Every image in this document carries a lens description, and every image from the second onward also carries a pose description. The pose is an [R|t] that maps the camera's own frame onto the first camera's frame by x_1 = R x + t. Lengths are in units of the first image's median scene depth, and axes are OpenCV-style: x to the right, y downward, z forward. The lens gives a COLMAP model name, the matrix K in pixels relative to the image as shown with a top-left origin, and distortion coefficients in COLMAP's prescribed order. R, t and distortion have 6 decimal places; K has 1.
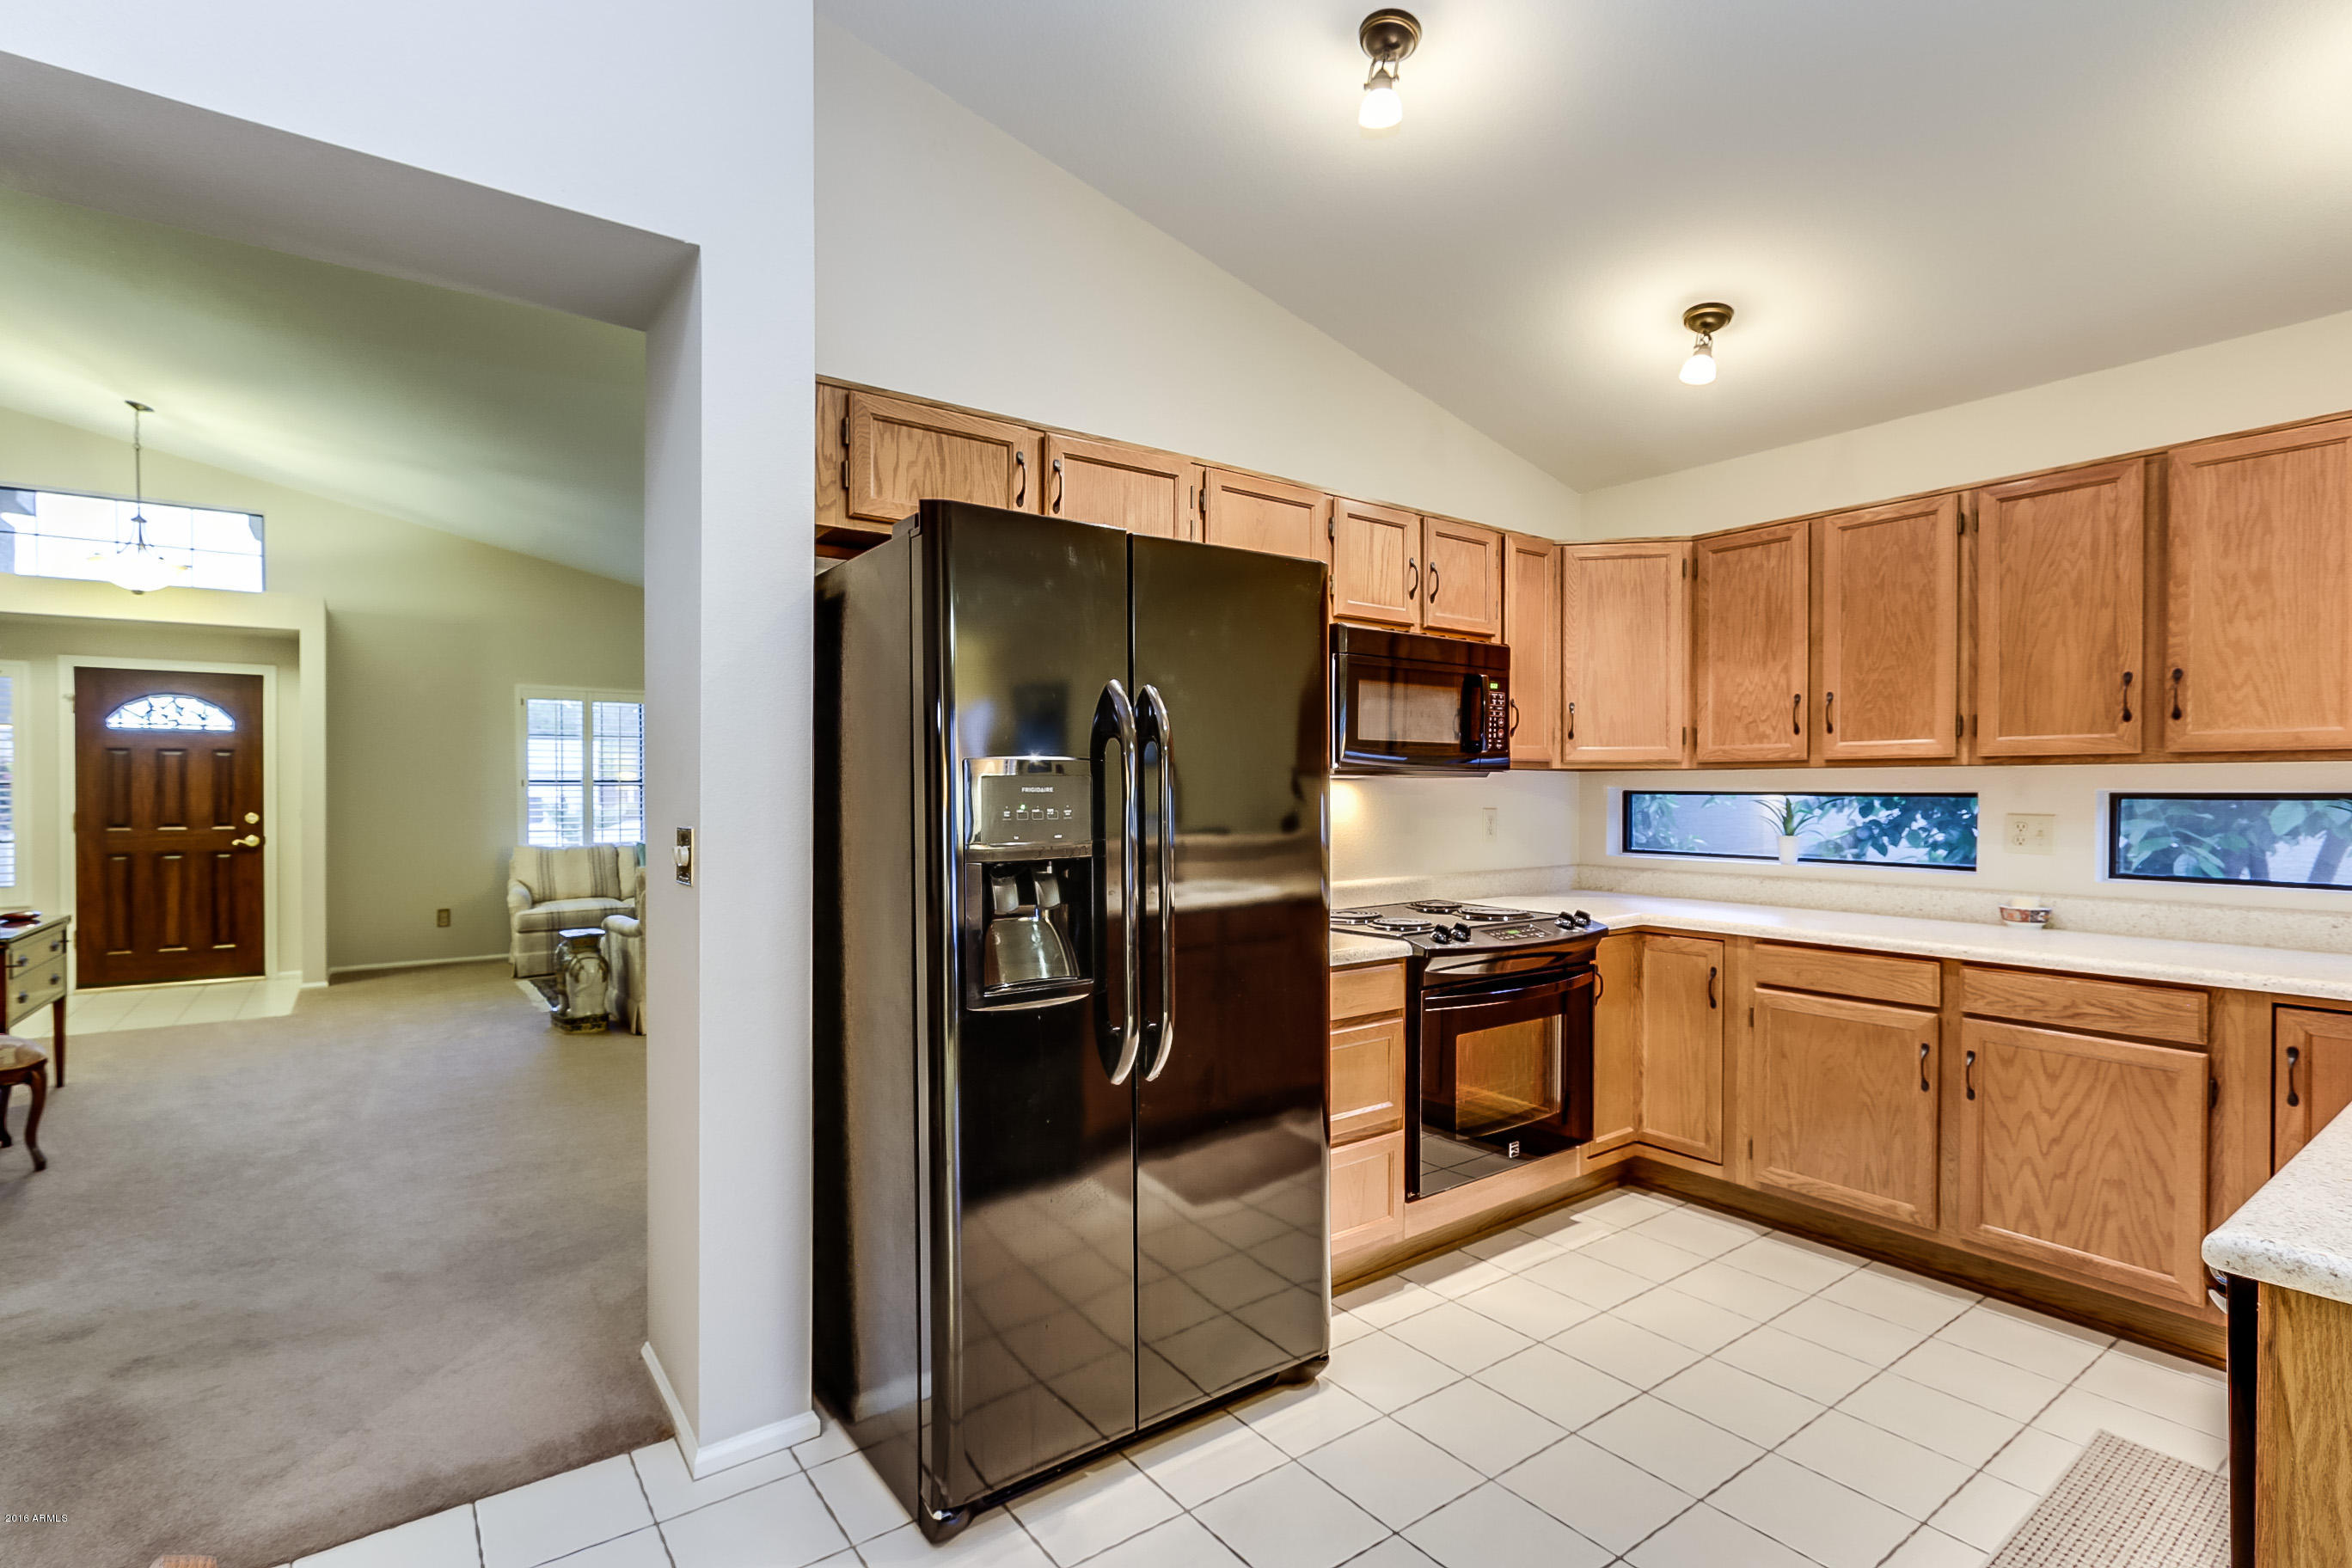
lens RADIAL K [[1094.3, 0, 1103.5], [0, 1094.3, 797.3], [0, 0, 1]] dist [0.001399, -0.000608]
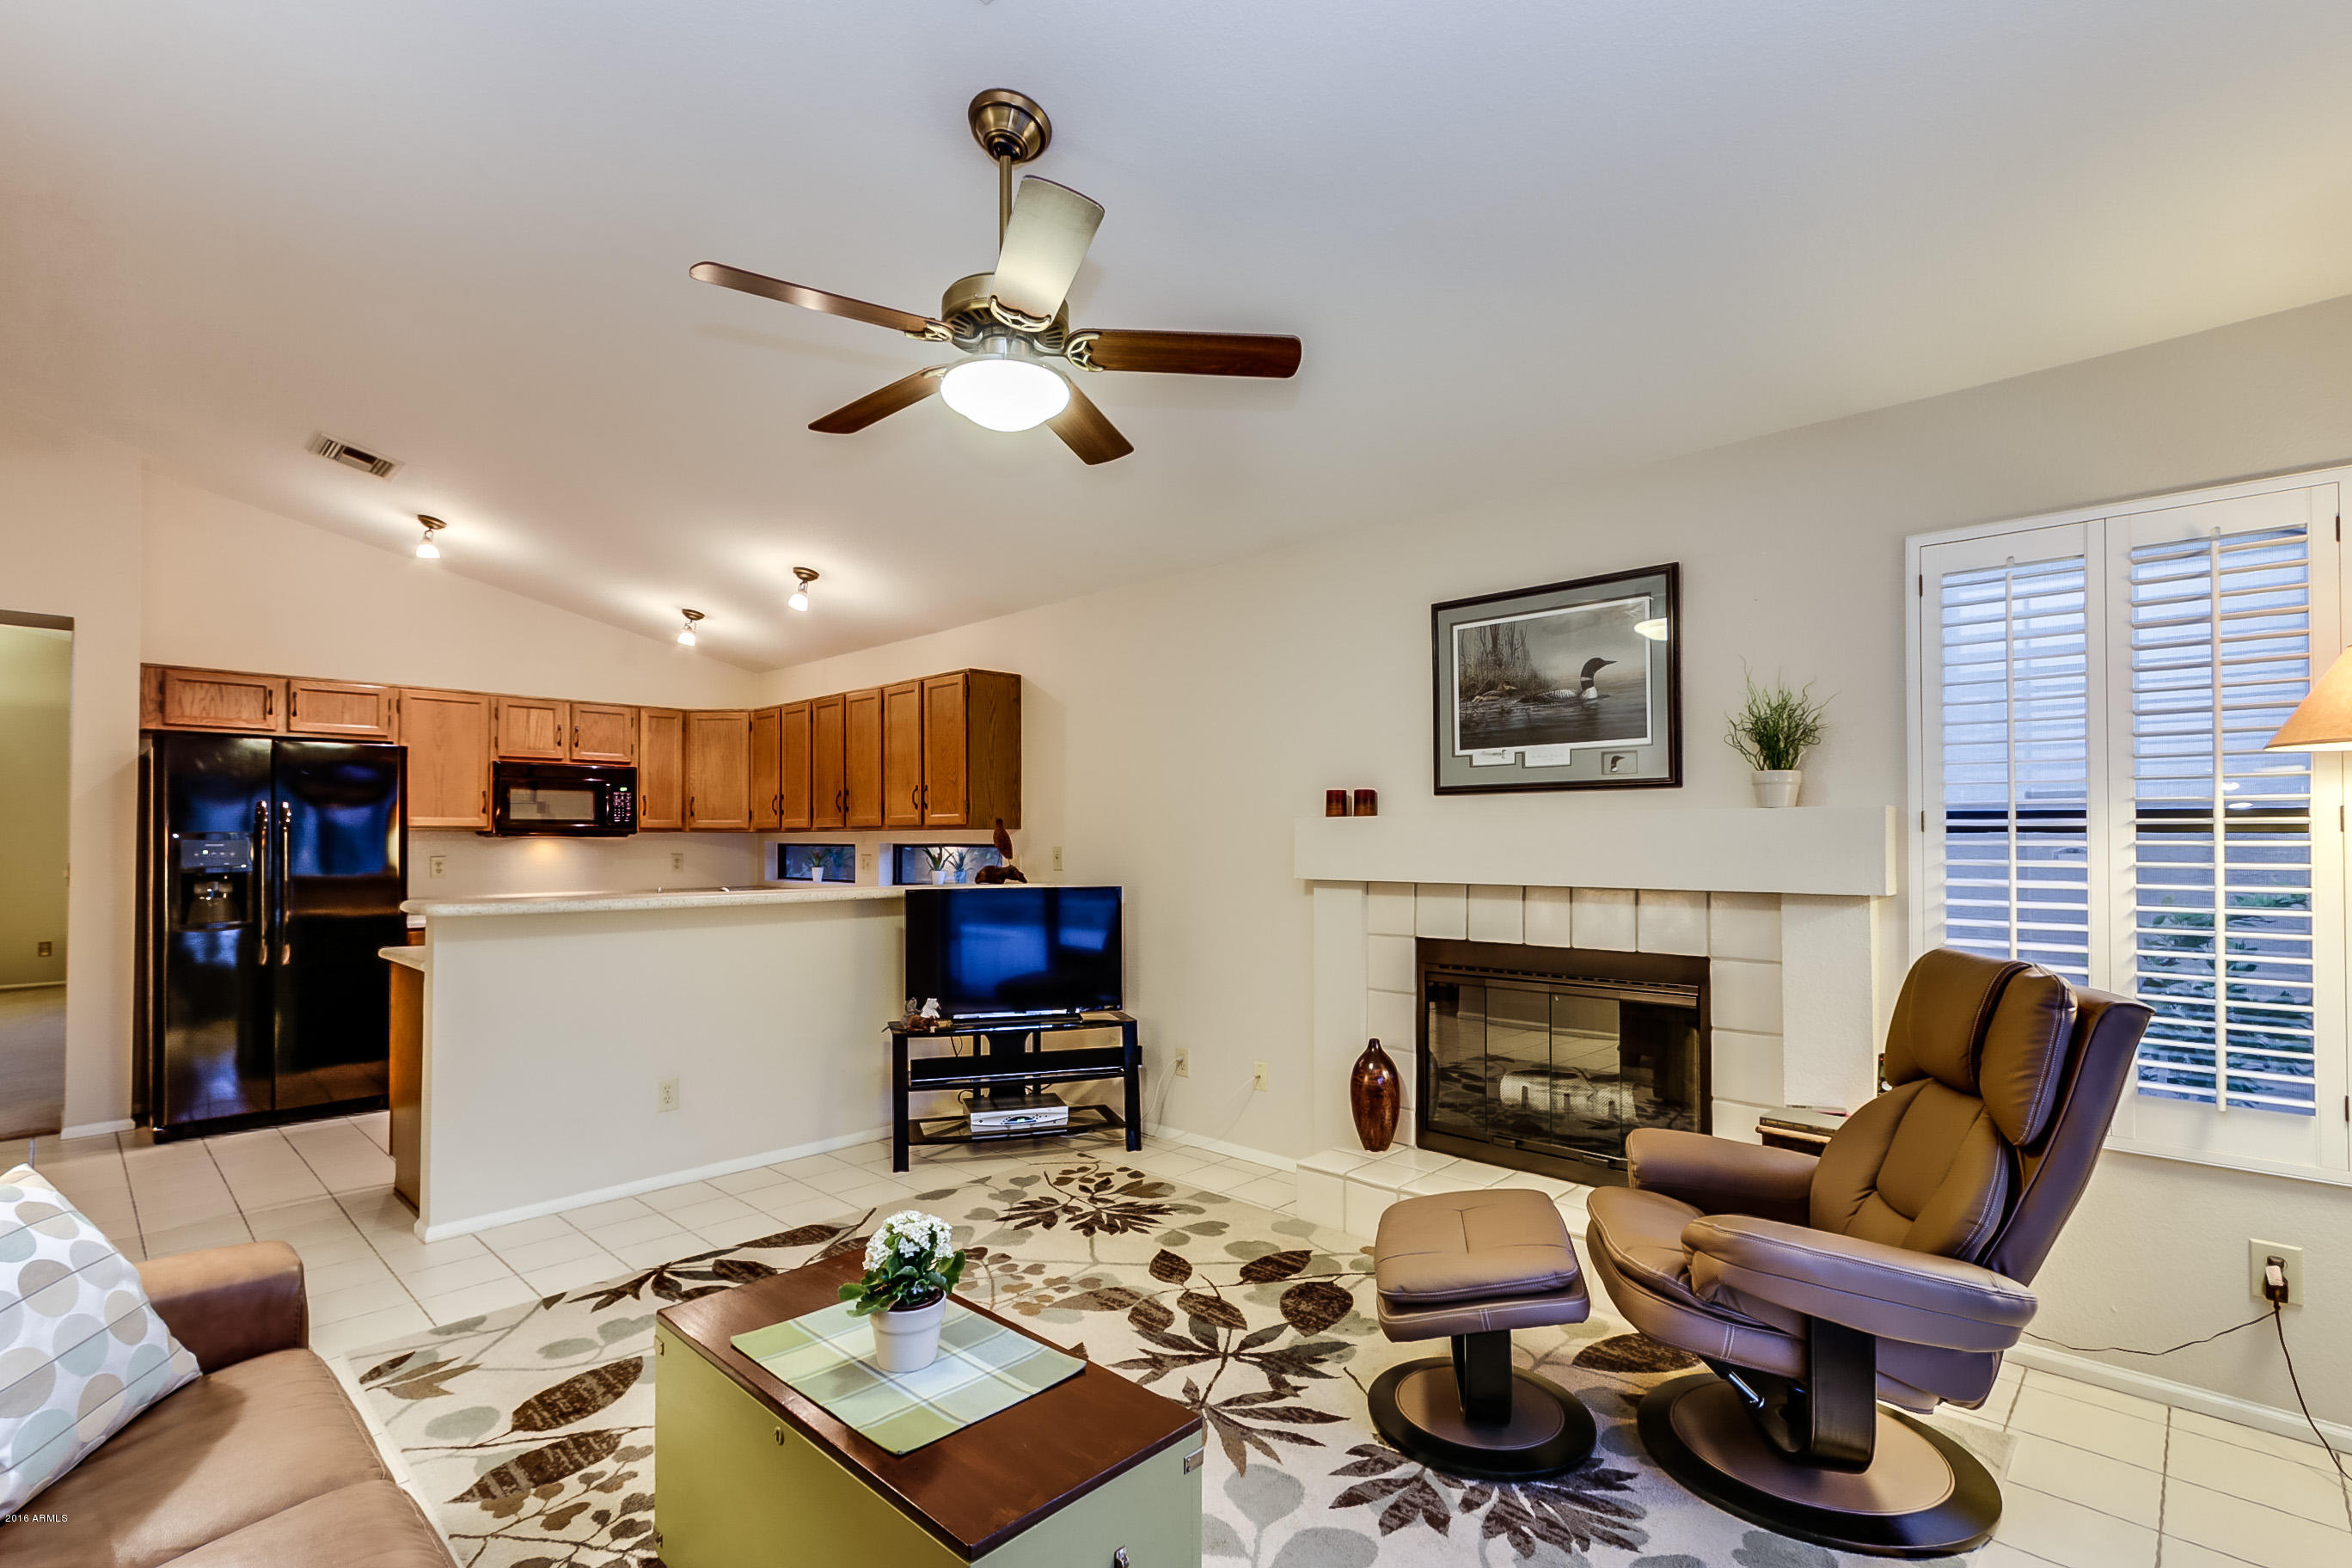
lens RADIAL K [[1094.3, 0, 1141.3], [0, 1094.3, 803.2], [0, 0, 1]] dist [0.001399, -0.000608]
pose [[0.982724, 0.001291, 0.185075, 0.960587], [0.006142, 0.999197, -0.039585, 0.004747], [-0.184978, 0.040038, 0.981927, -1.137448]]
